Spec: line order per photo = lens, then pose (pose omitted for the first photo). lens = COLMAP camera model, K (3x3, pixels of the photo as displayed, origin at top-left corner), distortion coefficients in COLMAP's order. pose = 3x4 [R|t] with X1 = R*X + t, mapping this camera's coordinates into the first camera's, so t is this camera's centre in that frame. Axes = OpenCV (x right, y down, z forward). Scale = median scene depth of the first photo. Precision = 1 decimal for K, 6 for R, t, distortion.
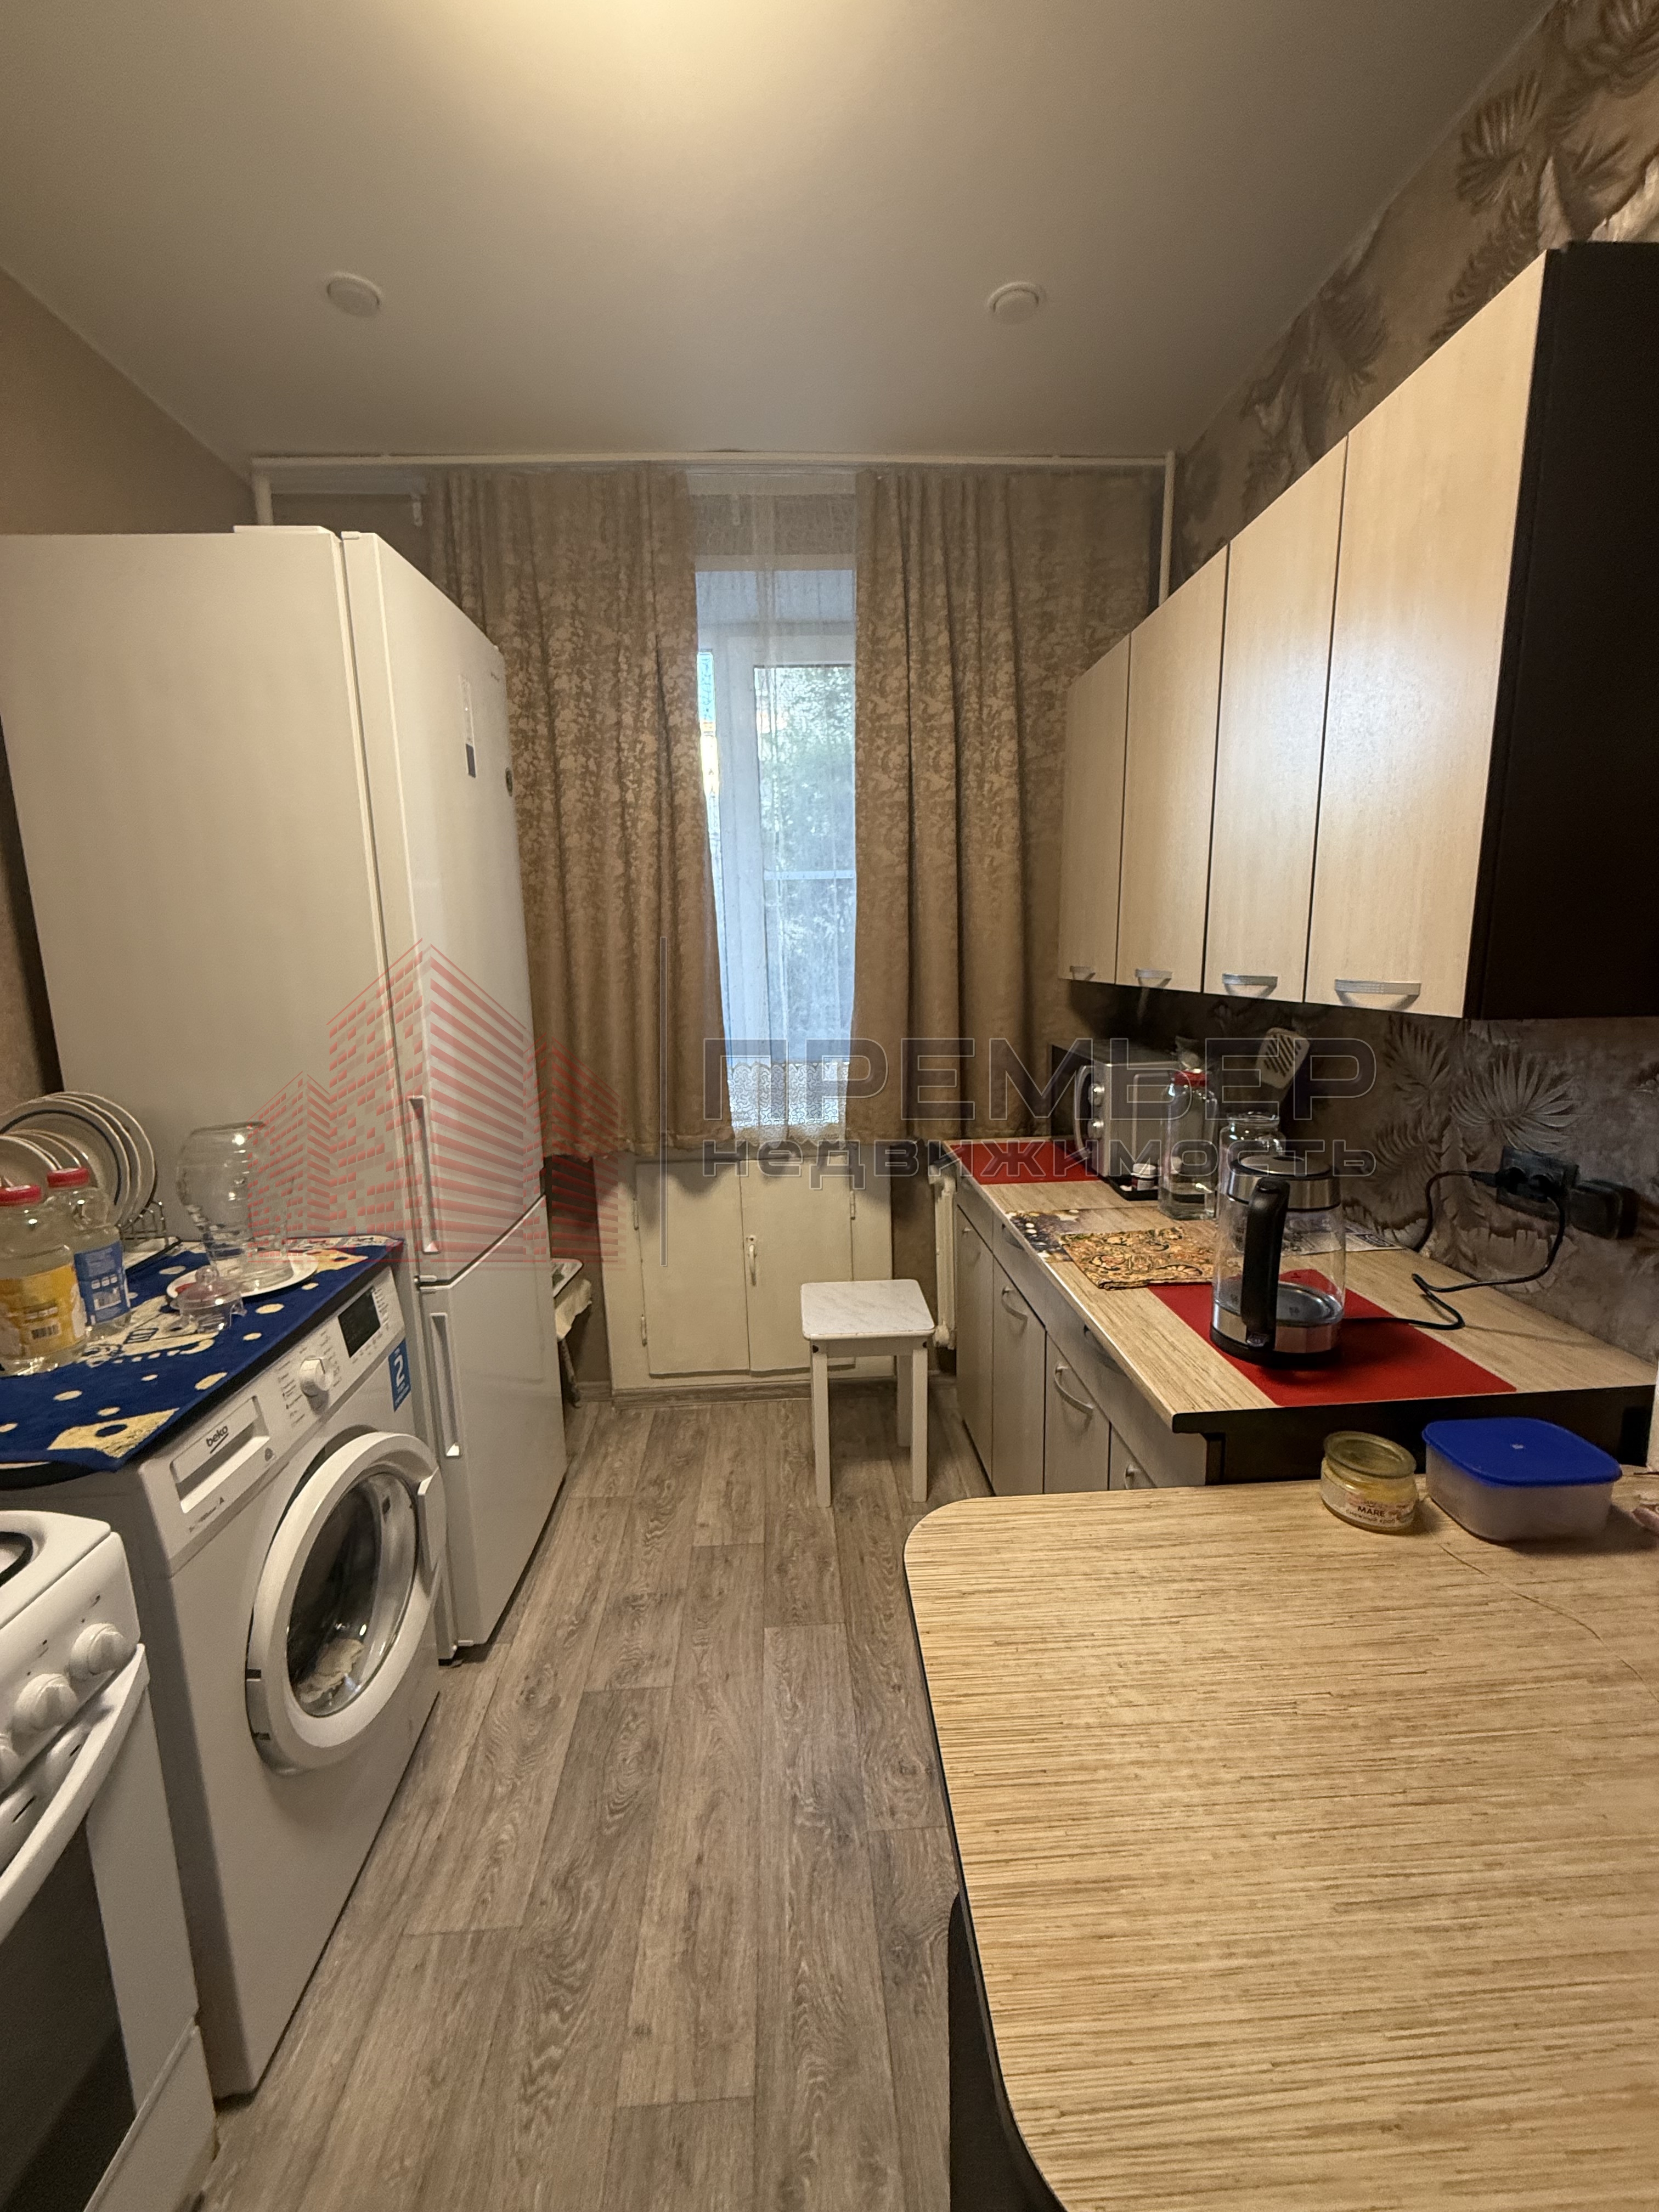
lens RADIAL K [[882.9, 0, 829.5], [0, 882.9, 1106.0], [0, 0, 1]] dist [0.001297, -0.000178]
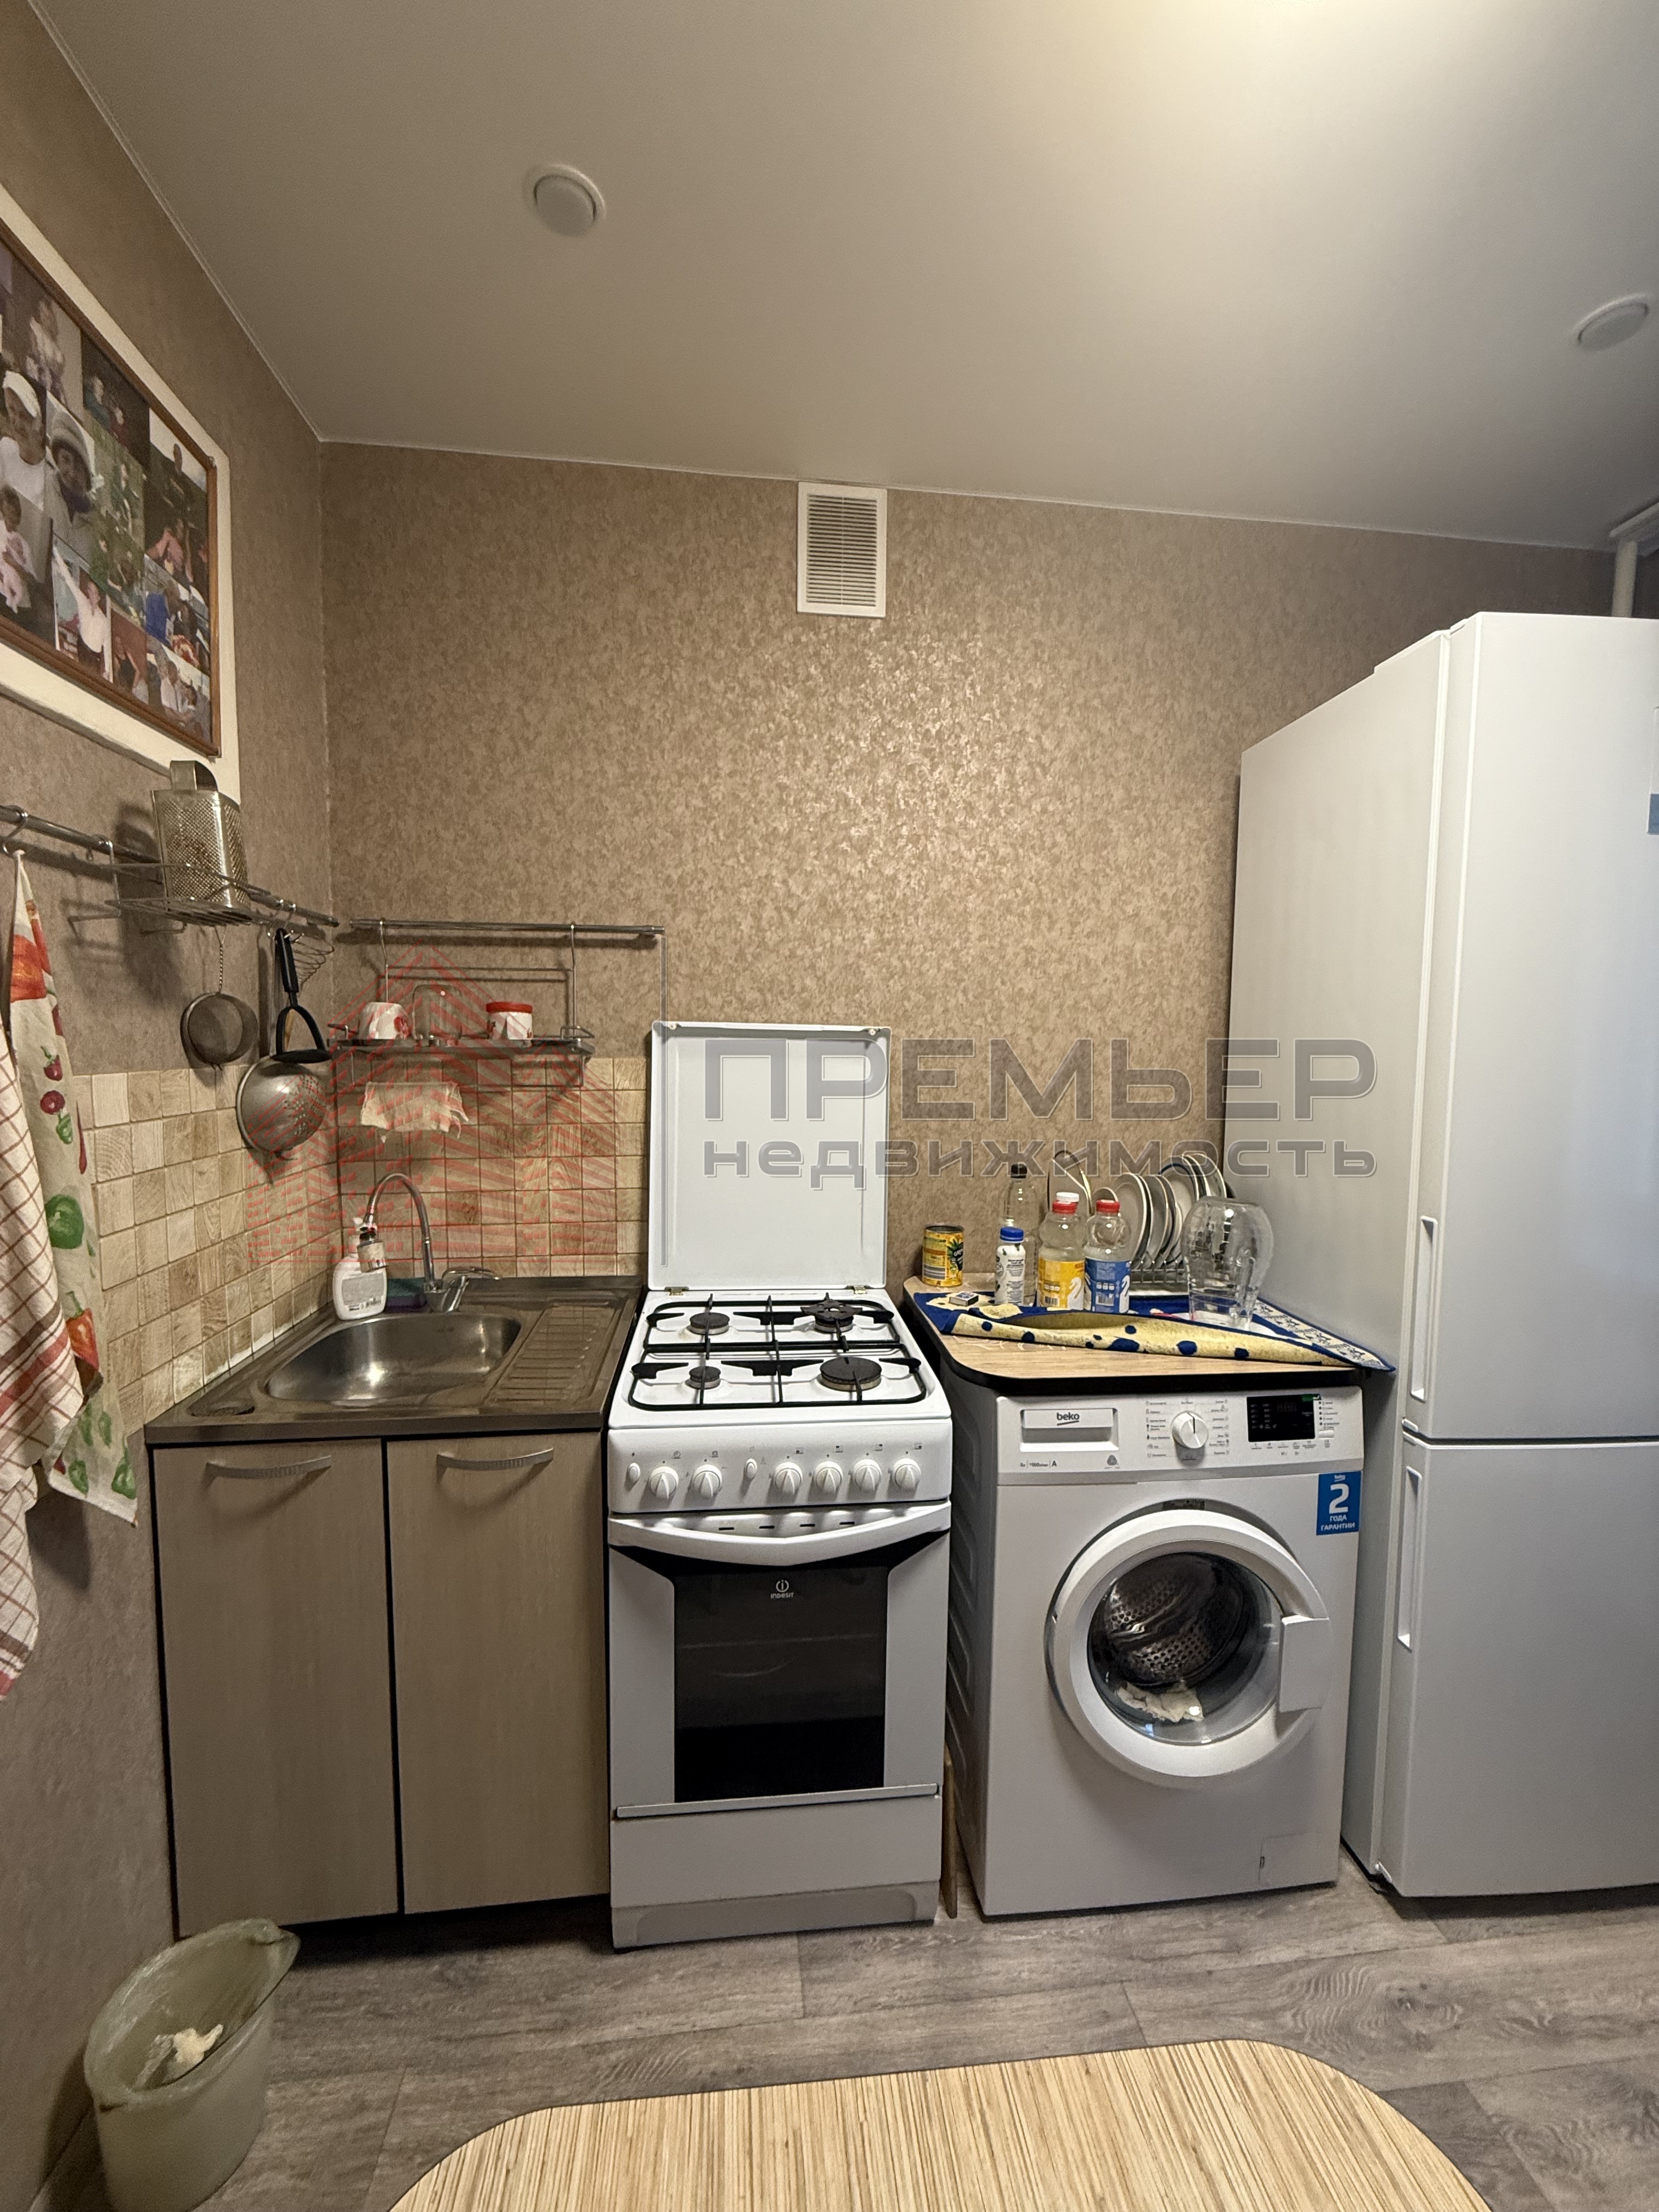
lens RADIAL K [[883.5, 0, 829.5], [0, 883.5, 1106.0], [0, 0, 1]] dist [0.001074, -0.000475]
pose [[0.056097, 0.086887, -0.994638, 0.382414], [-0.193933, 0.978181, 0.074511, -0.072566], [0.979410, 0.188713, 0.071723, 0.336576]]
